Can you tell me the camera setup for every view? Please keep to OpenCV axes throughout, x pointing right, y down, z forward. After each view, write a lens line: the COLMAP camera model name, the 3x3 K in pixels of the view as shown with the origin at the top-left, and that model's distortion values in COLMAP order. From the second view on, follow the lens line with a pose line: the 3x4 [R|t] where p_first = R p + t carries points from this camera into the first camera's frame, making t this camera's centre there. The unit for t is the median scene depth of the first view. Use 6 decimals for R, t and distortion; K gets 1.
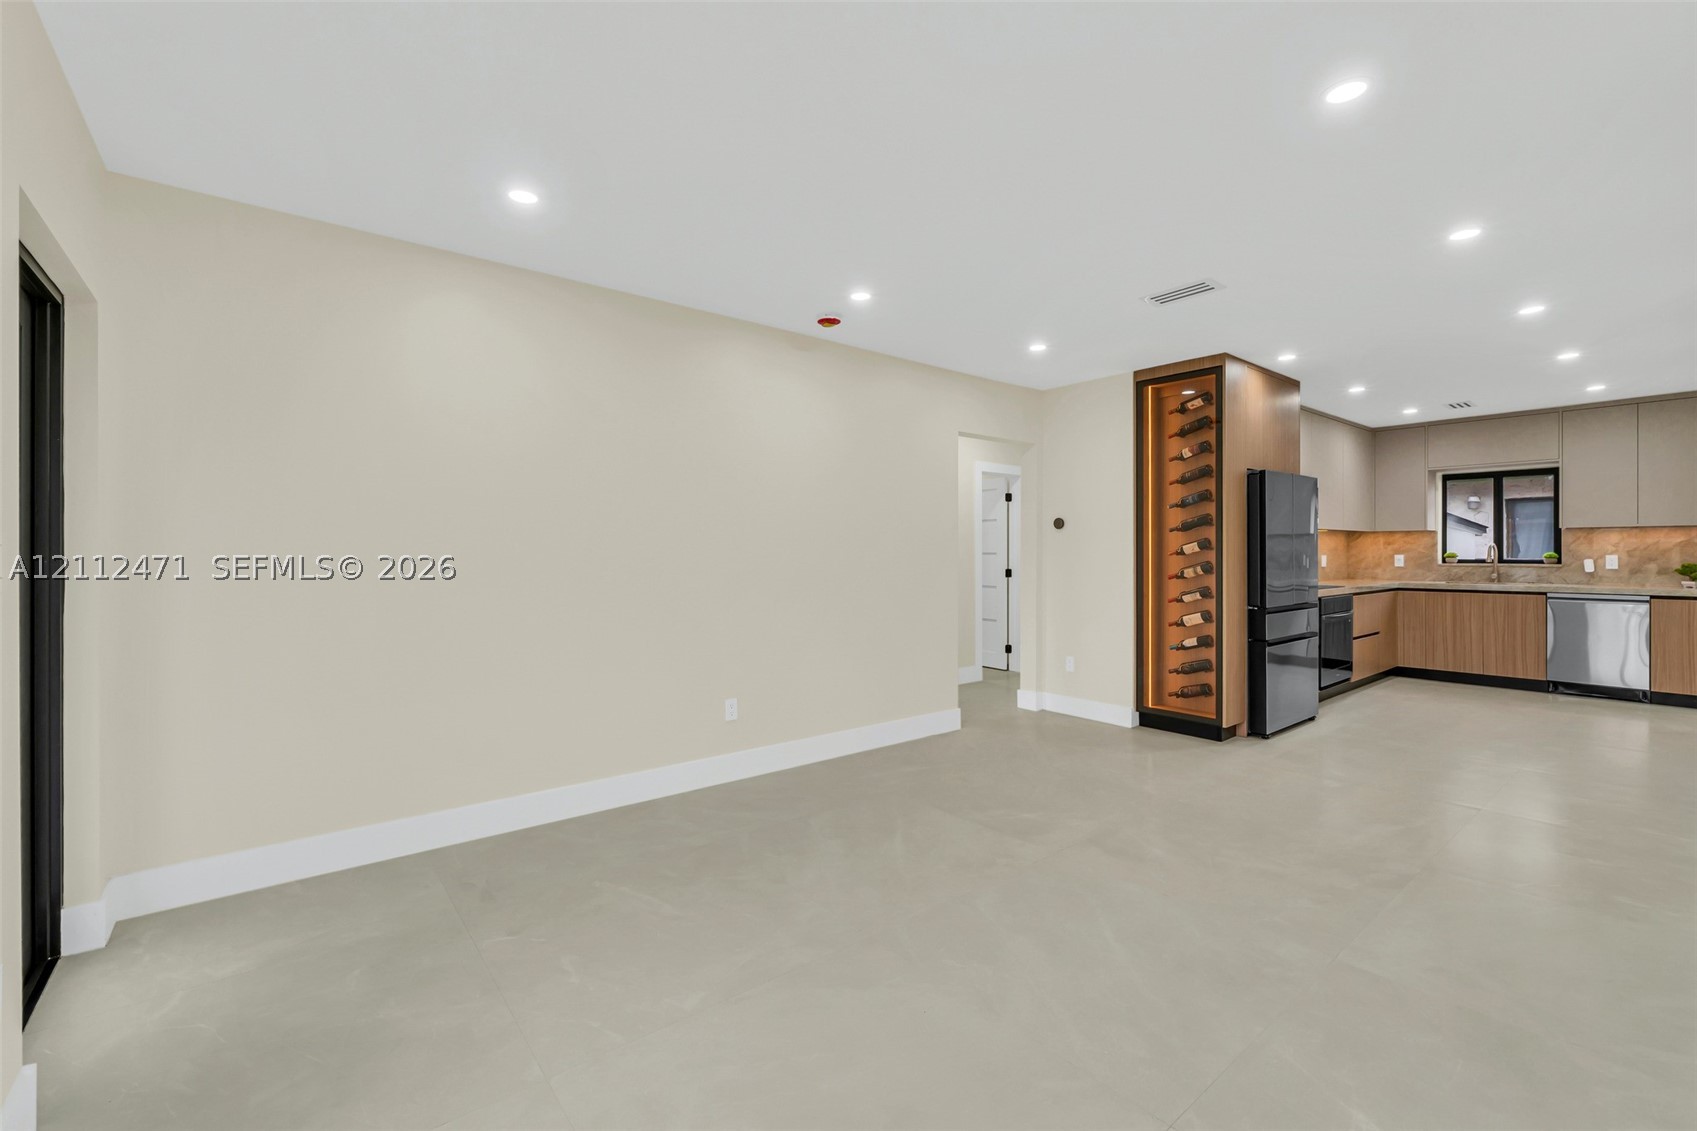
lens RADIAL K [[724.3, 0, 857.6], [0, 724.3, 550.1], [0, 0, 1]] dist [-0.002047, -0.000460]
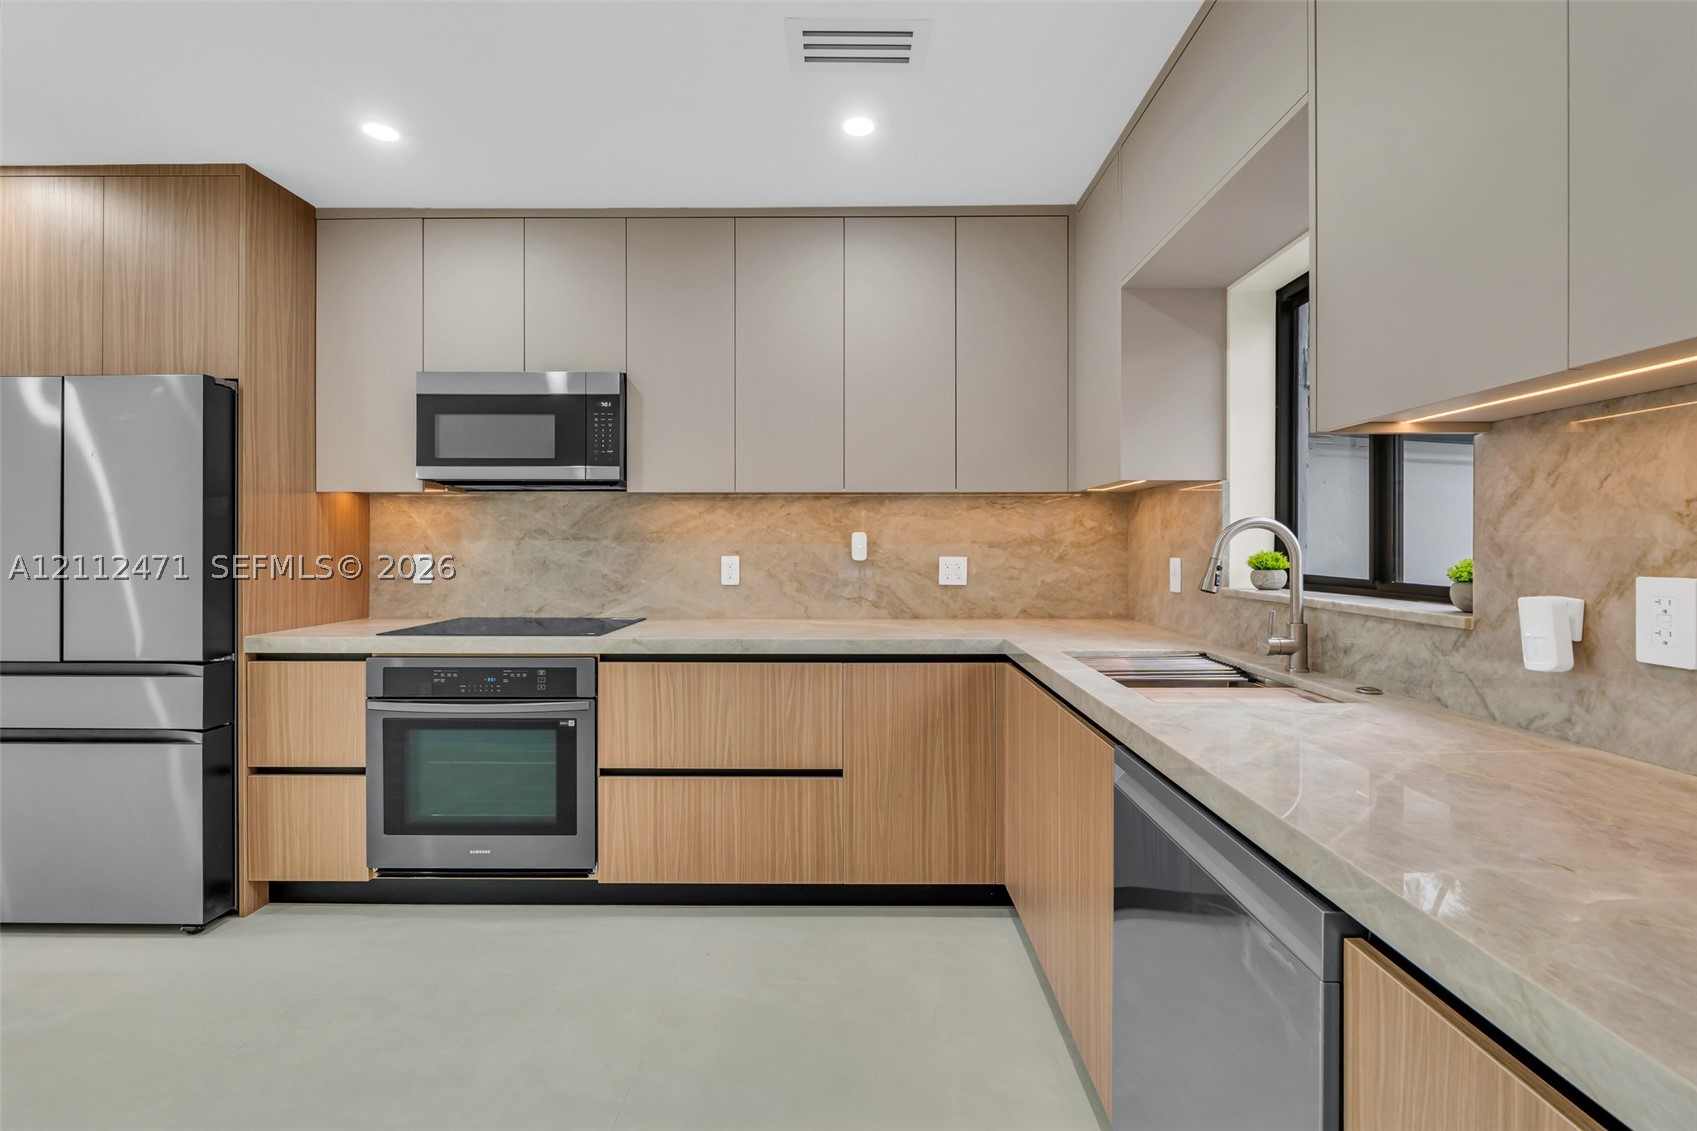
lens RADIAL K [[724.3, 0, 857.6], [0, 724.3, 550.1], [0, 0, 1]] dist [-0.002047, -0.000460]
pose [[0.766501, 0.006349, -0.642212, 1.000106], [-0.000544, 0.999957, 0.009237, 0.000062], [0.642243, -0.006731, 0.766471, 0.762995]]
